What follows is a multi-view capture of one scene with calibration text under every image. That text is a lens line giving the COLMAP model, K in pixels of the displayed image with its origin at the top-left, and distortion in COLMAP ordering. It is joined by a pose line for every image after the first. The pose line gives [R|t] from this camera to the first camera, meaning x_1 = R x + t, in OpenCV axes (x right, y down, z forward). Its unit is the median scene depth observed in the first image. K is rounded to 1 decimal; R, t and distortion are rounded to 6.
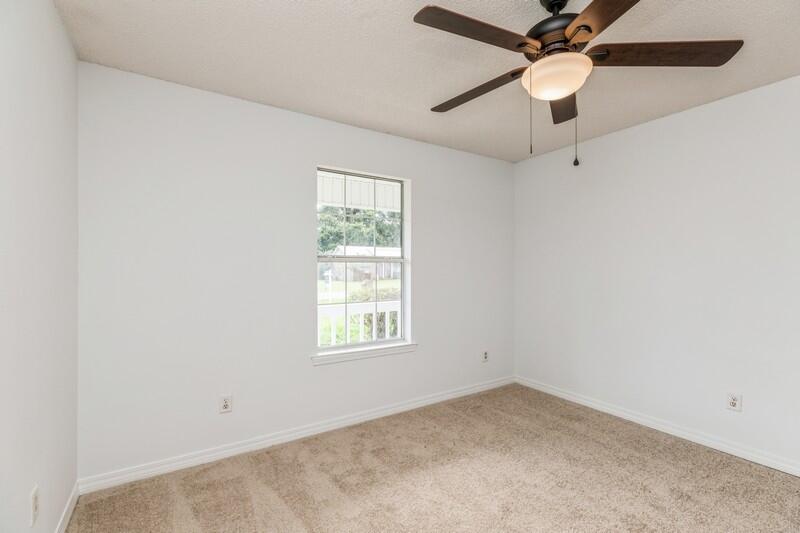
lens RADIAL K [[361.8, 0, 400.5], [0, 361.8, 266.1], [0, 0, 1]] dist [0.003277, -0.002026]
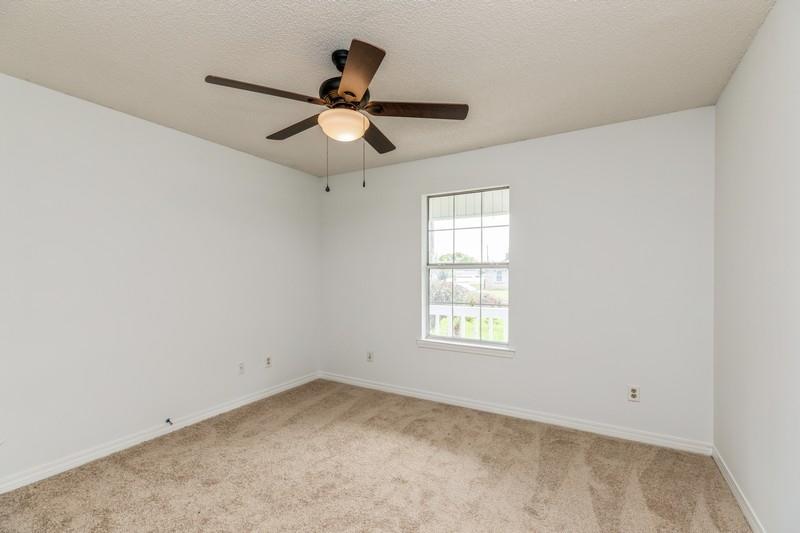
lens RADIAL K [[361.8, 0, 399.8], [0, 361.8, 269.7], [0, 0, 1]] dist [0.003277, -0.002026]
pose [[0.447098, -0.007832, -0.894451, 1.029062], [0.003836, 0.999969, -0.006838, 0.000410], [0.894477, -0.000374, 0.447115, 0.376632]]
